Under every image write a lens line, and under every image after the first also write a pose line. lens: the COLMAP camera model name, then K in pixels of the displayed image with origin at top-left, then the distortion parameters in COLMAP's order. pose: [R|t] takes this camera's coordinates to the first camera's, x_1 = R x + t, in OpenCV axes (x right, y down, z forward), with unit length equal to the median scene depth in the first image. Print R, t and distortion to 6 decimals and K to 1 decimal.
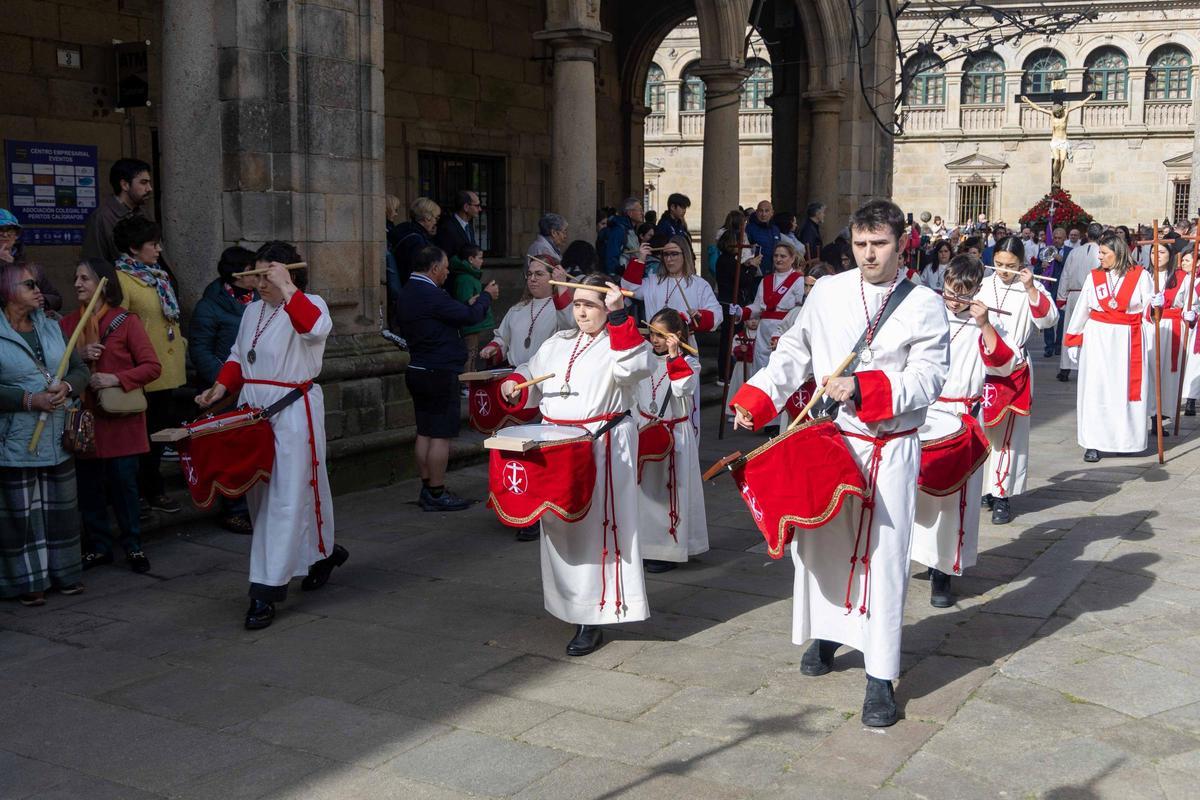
lens RADIAL K [[1369.5, 0, 608.5], [0, 1369.5, 401.8], [0, 0, 1]] dist [0.013107, 0.044308]
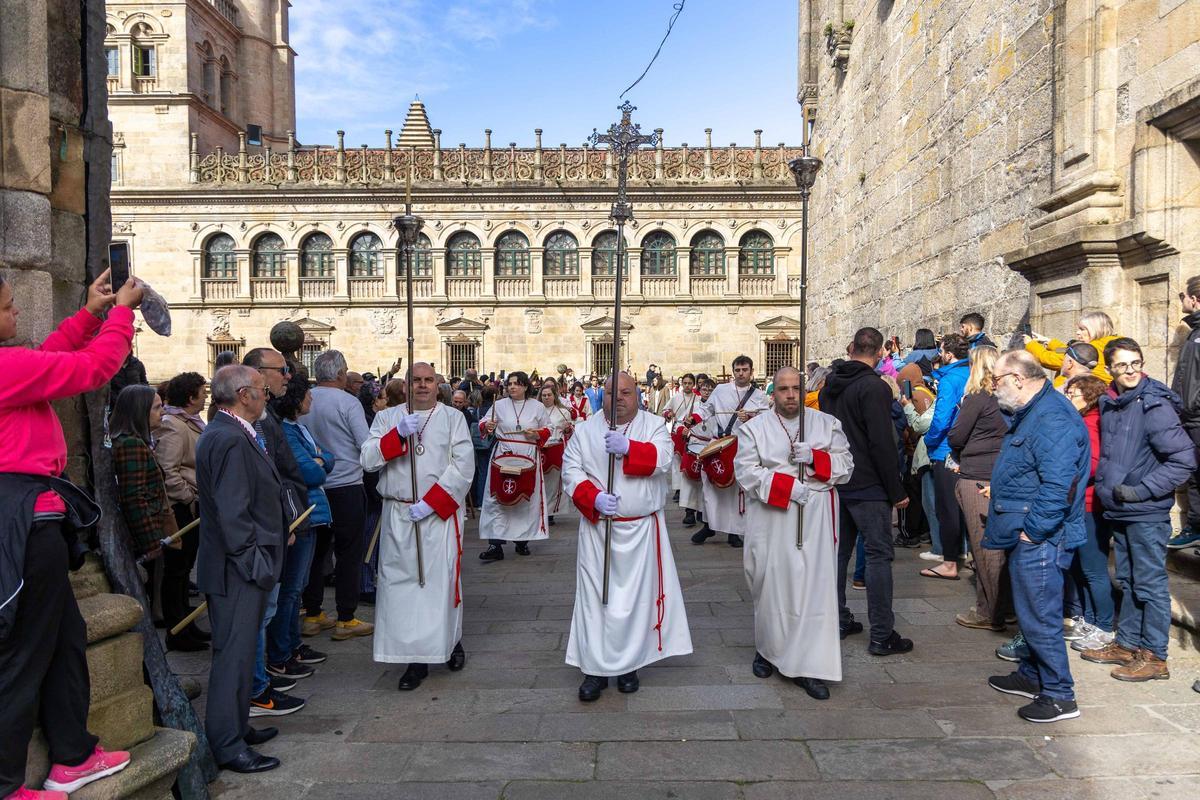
lens RADIAL K [[823.3, 0, 605.4], [0, 823.3, 405.8], [0, 0, 1]] dist [0.018629, -0.003874]
pose [[0.973004, -0.009677, 0.230587, 0.107417], [0.032846, 0.994757, -0.096852, -0.038219], [-0.228440, 0.101812, 0.968220, 0.336769]]
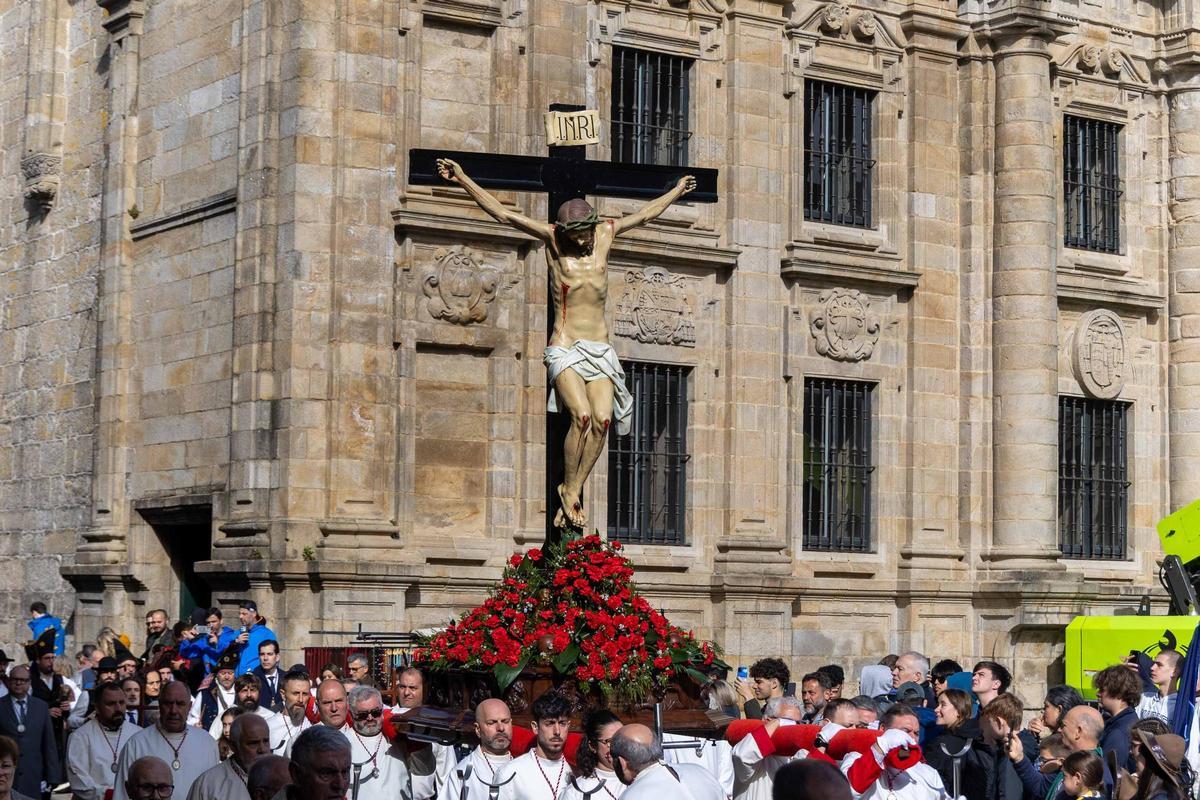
lens RADIAL K [[2608.2, 0, 601.9], [0, 2608.2, 380.8], [0, 0, 1]] dist [-0.118187, -1.015607]
pose [[0.651707, 0.083496, 0.753861, -0.194915], [0.076667, 0.981580, -0.174995, -0.000058], [-0.754586, 0.171842, 0.633301, -0.063805]]
